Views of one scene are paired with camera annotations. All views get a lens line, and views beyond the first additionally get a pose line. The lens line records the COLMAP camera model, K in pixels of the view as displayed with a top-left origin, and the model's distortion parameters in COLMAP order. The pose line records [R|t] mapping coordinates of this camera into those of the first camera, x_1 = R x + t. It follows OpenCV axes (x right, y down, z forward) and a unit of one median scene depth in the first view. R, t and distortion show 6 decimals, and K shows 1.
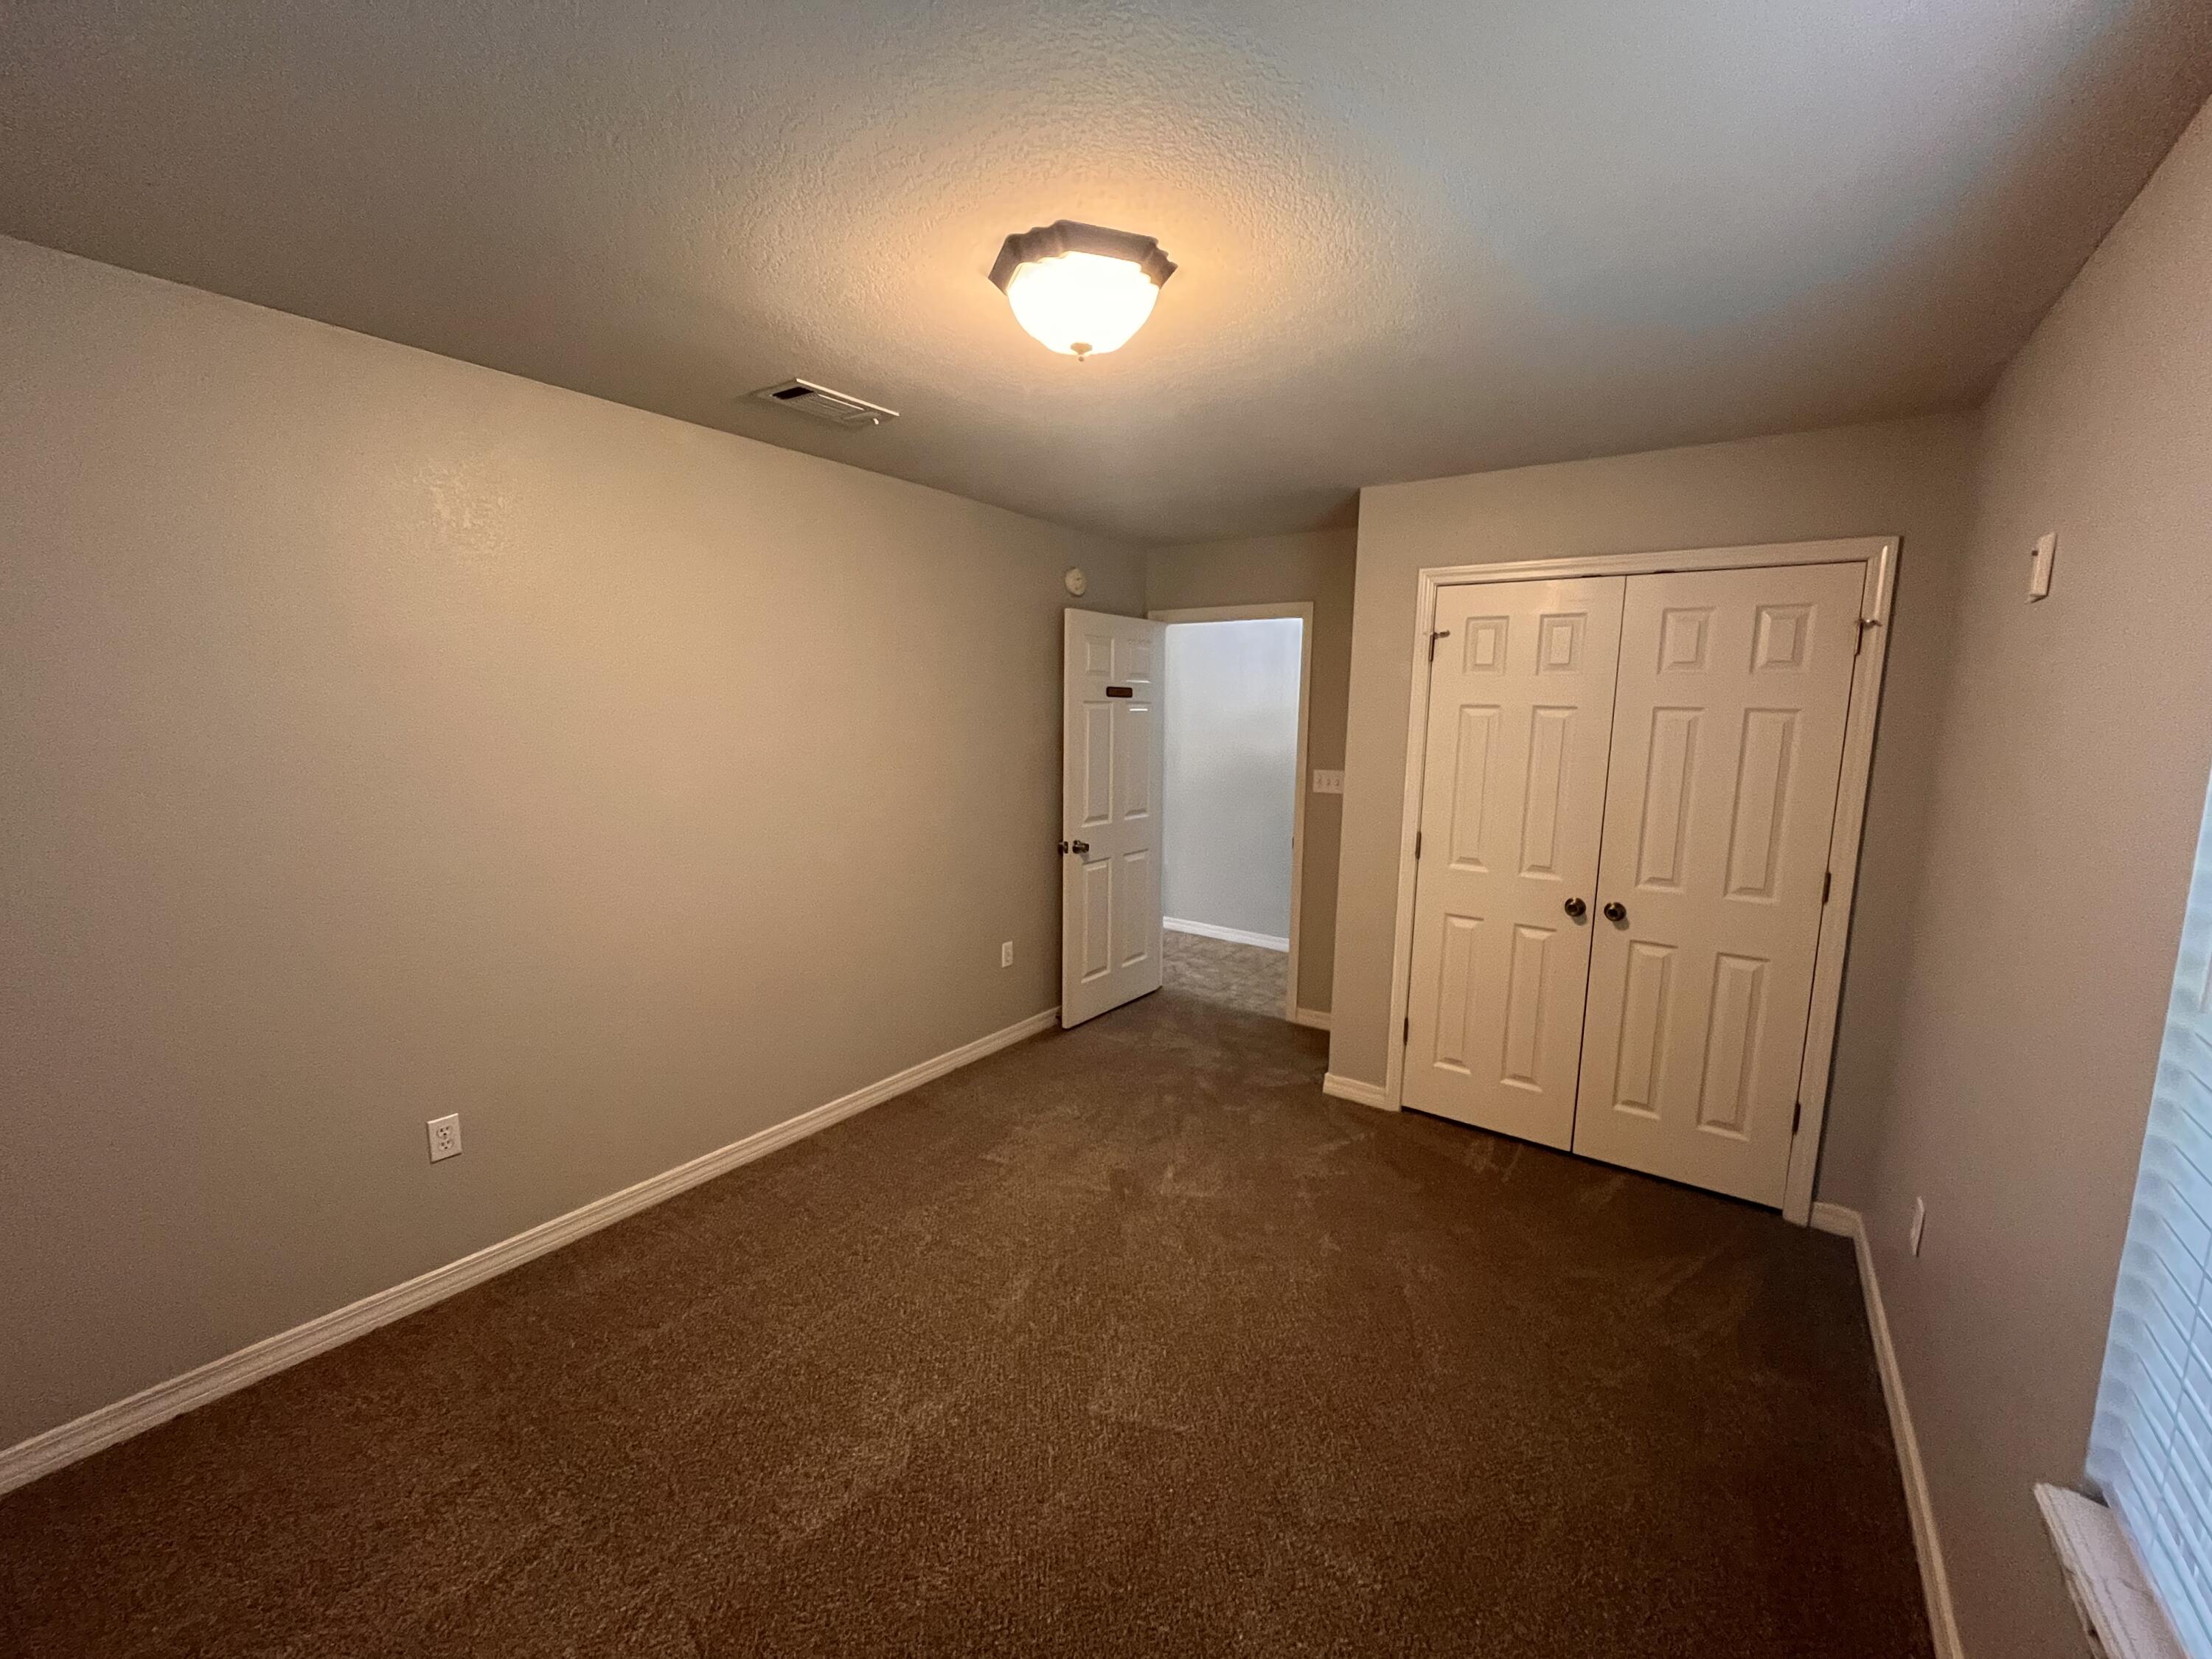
lens RADIAL K [[899.1, 0, 1106.0], [0, 899.1, 829.5], [0, 0, 1]] dist [-0.000607, 0.000178]
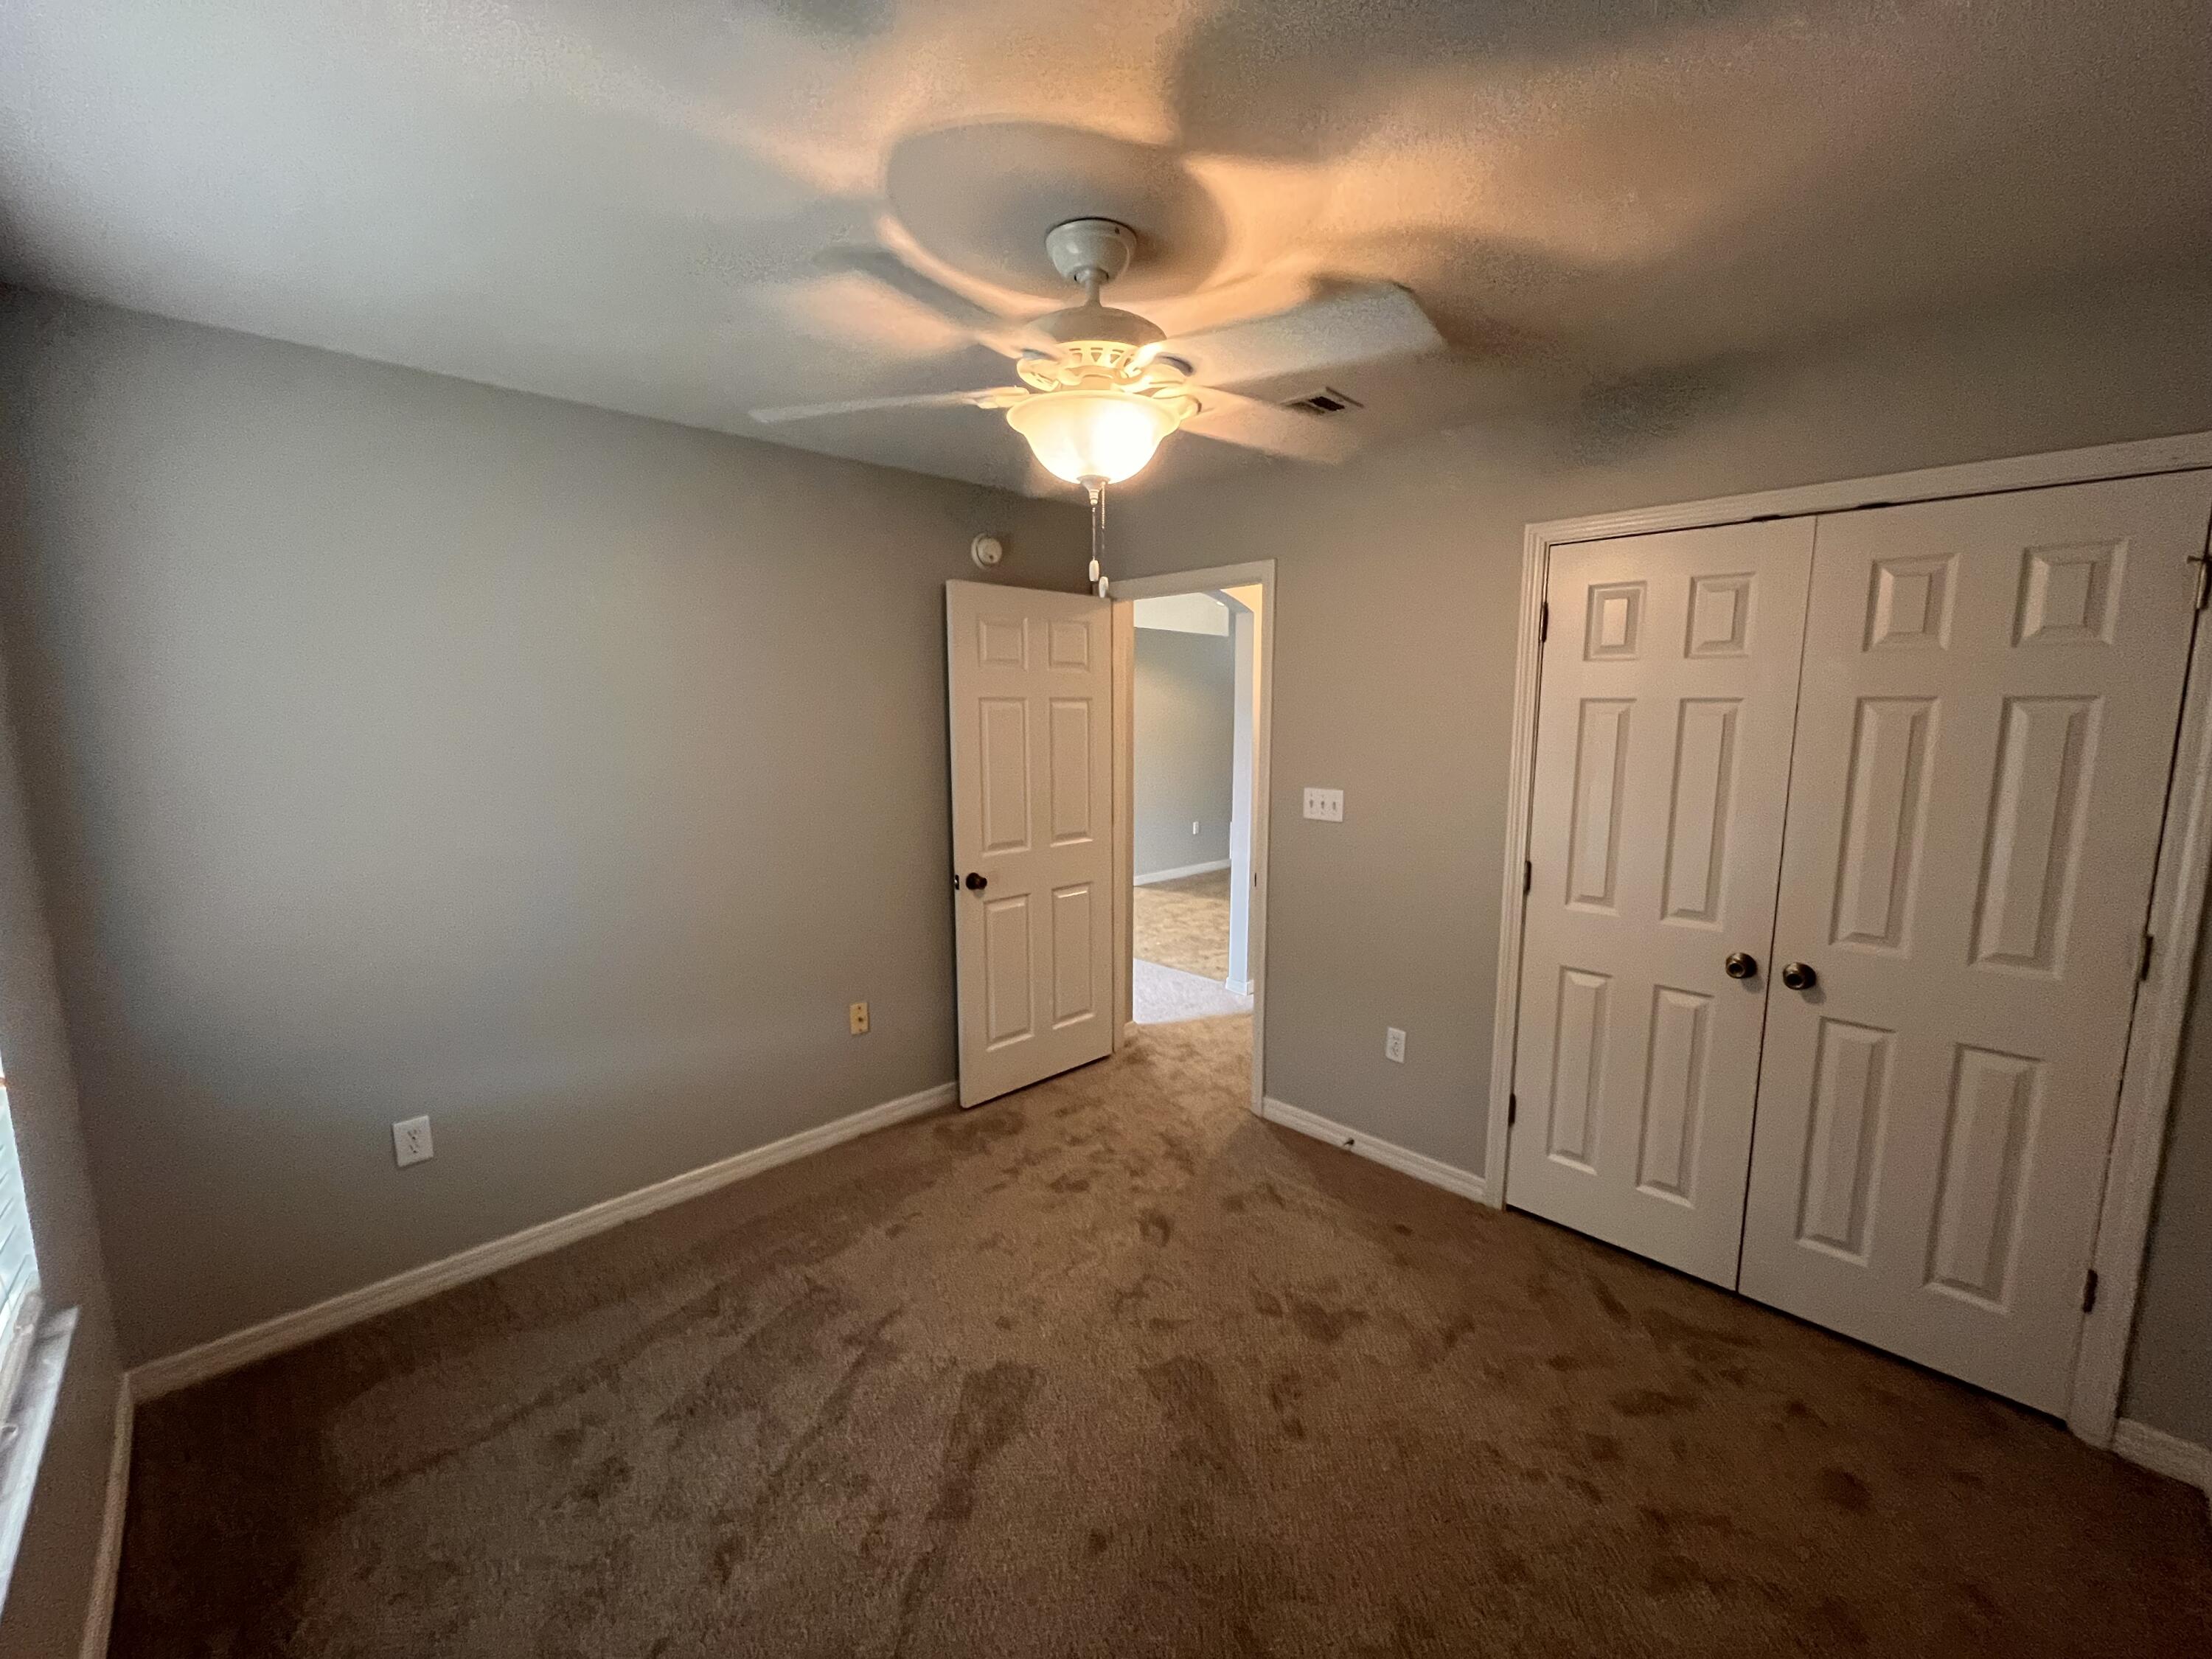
lens RADIAL K [[922.6, 0, 1106.0], [0, 922.6, 829.5], [0, 0, 1]] dist [0.001640, 0.000152]
pose [[0.978979, 0.016880, -0.203259, 0.172481], [-0.017053, 0.999854, 0.000900, -0.020610], [0.203245, 0.002585, 0.979125, 0.156702]]
